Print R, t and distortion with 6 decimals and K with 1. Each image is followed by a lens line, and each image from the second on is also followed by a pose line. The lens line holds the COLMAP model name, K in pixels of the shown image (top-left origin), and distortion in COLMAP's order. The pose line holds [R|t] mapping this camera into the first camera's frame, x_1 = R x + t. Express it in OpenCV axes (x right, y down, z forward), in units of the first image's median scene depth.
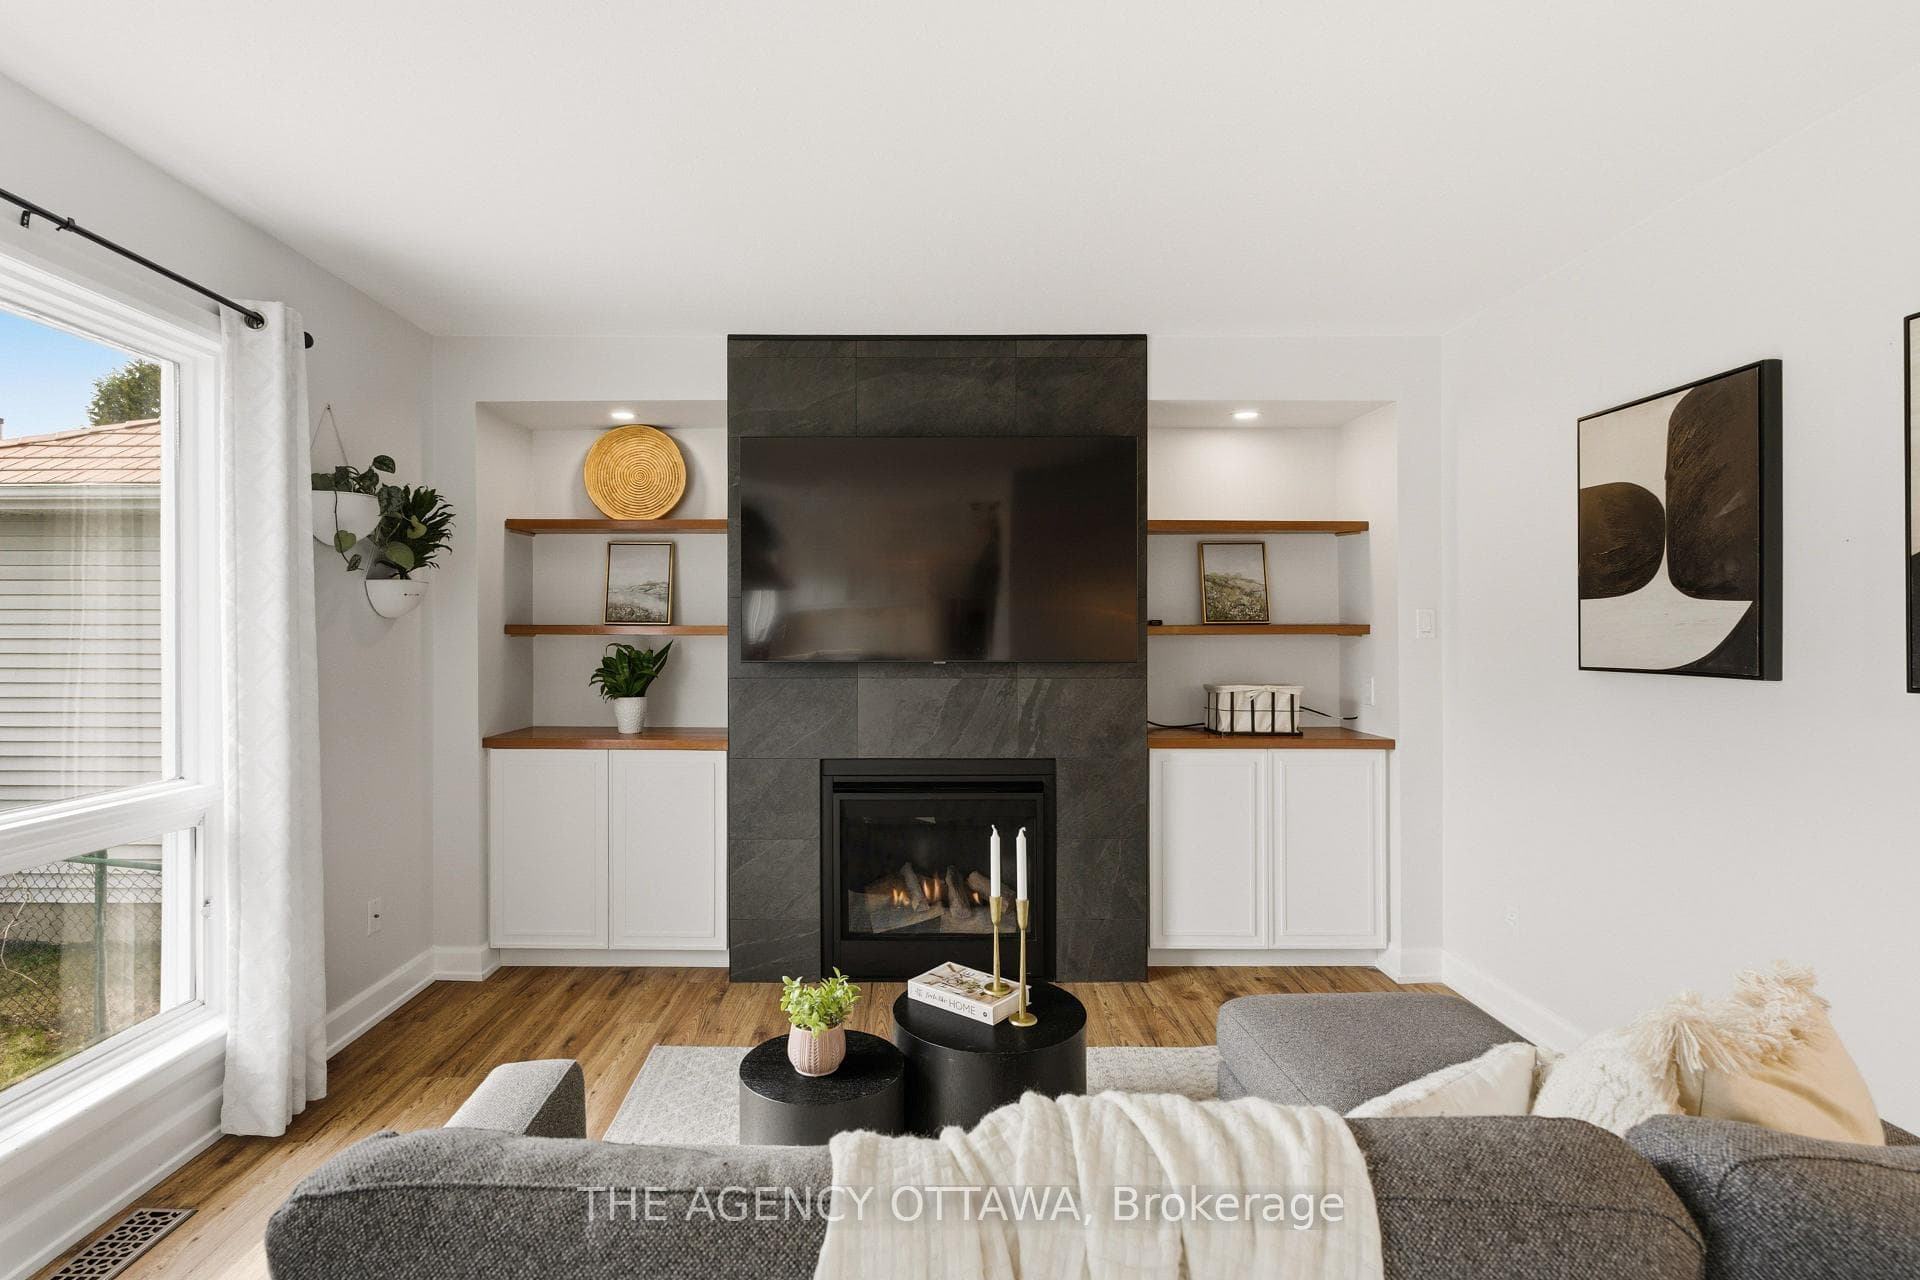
lens RADIAL K [[922.2, 0, 960.3], [0, 922.2, 634.2], [0, 0, 1]] dist [0.003980, 0.000360]
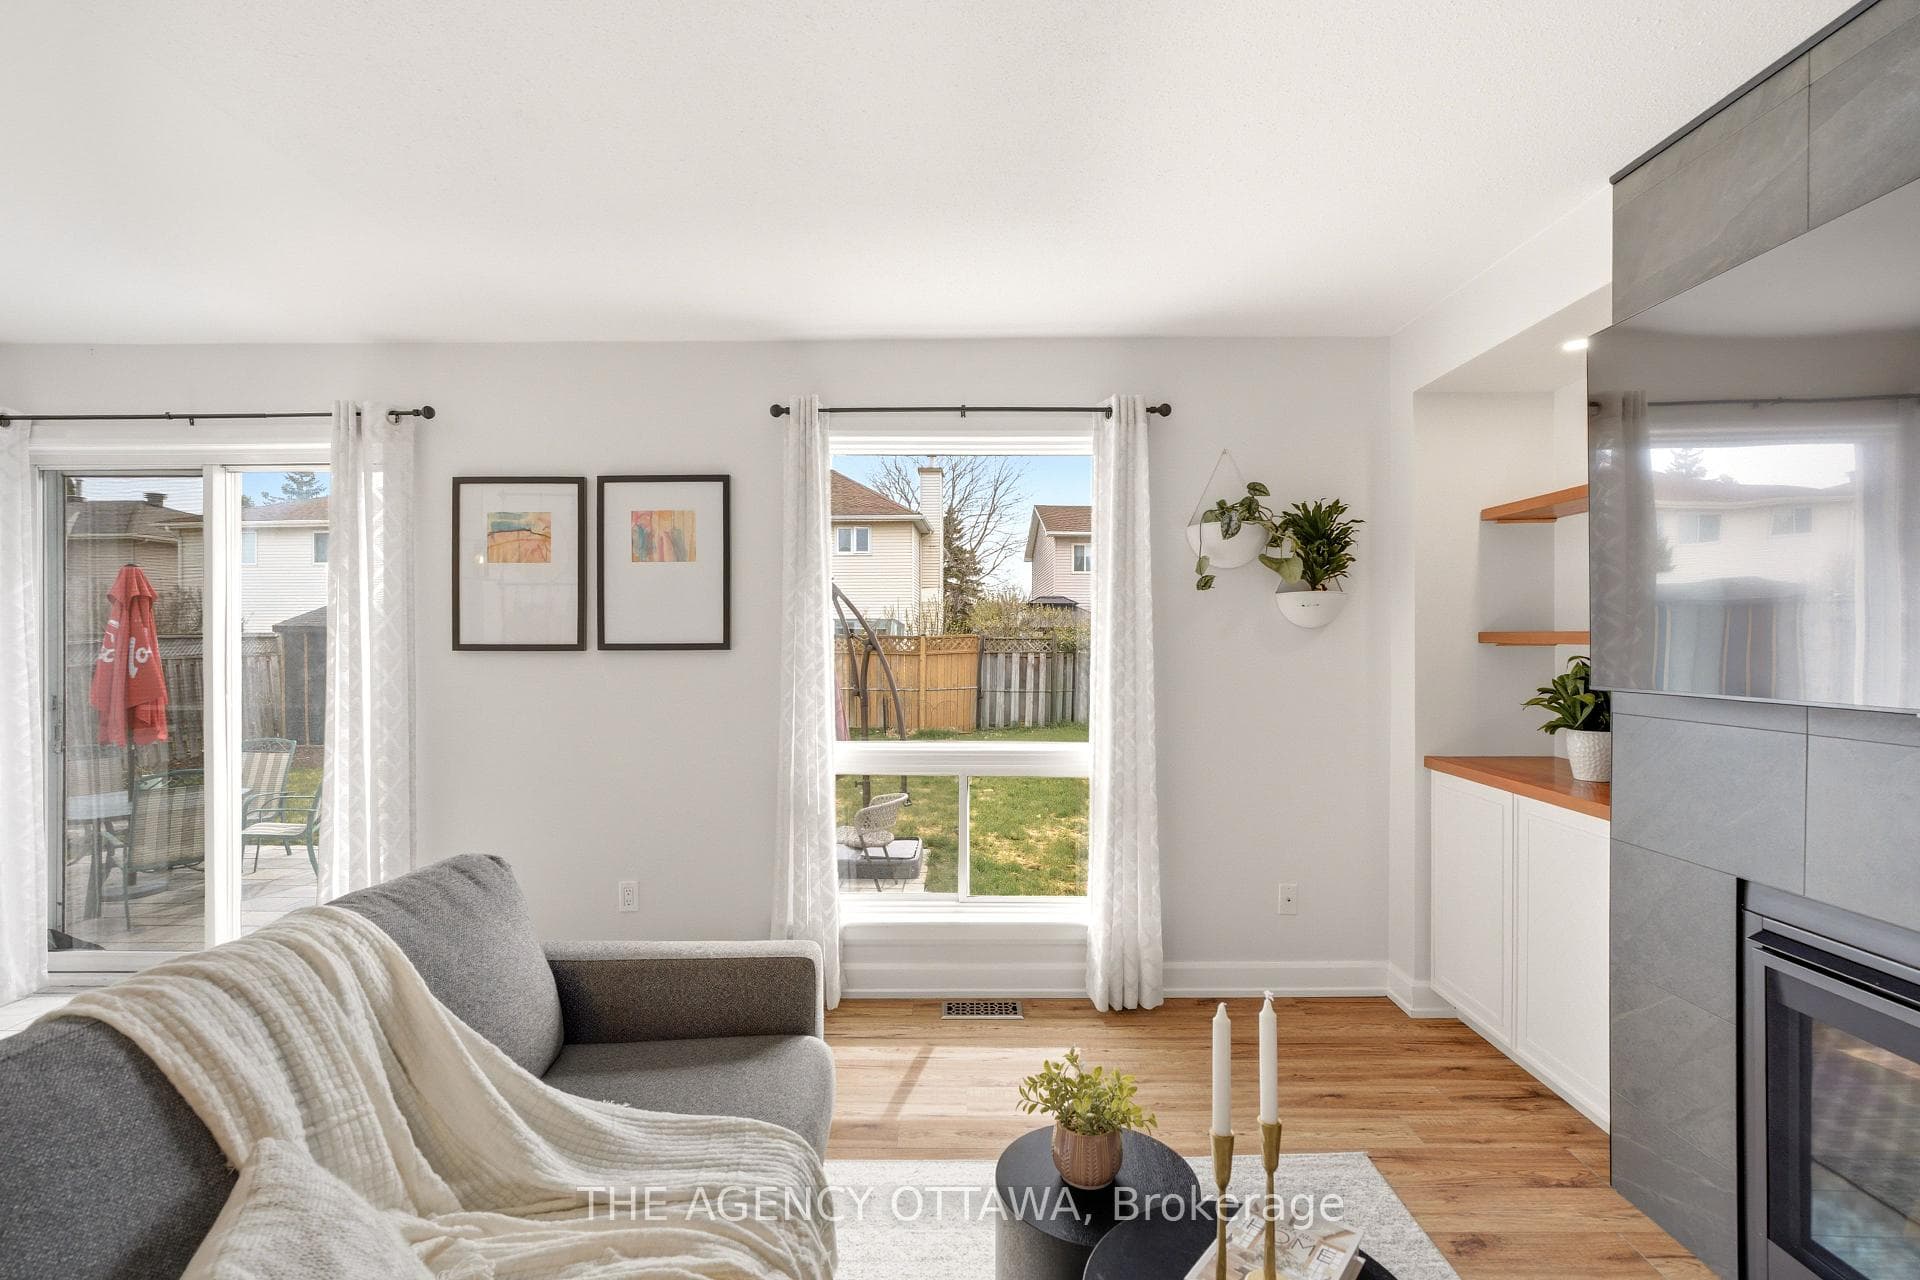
lens RADIAL K [[922.2, 0, 966.0], [0, 922.2, 649.7], [0, 0, 1]] dist [0.003980, 0.000360]
pose [[-0.056000, 0.011208, -0.998368, 0.473080], [-0.001311, 0.999935, 0.011299, -0.003591], [0.998430, 0.001941, -0.055982, 0.667391]]
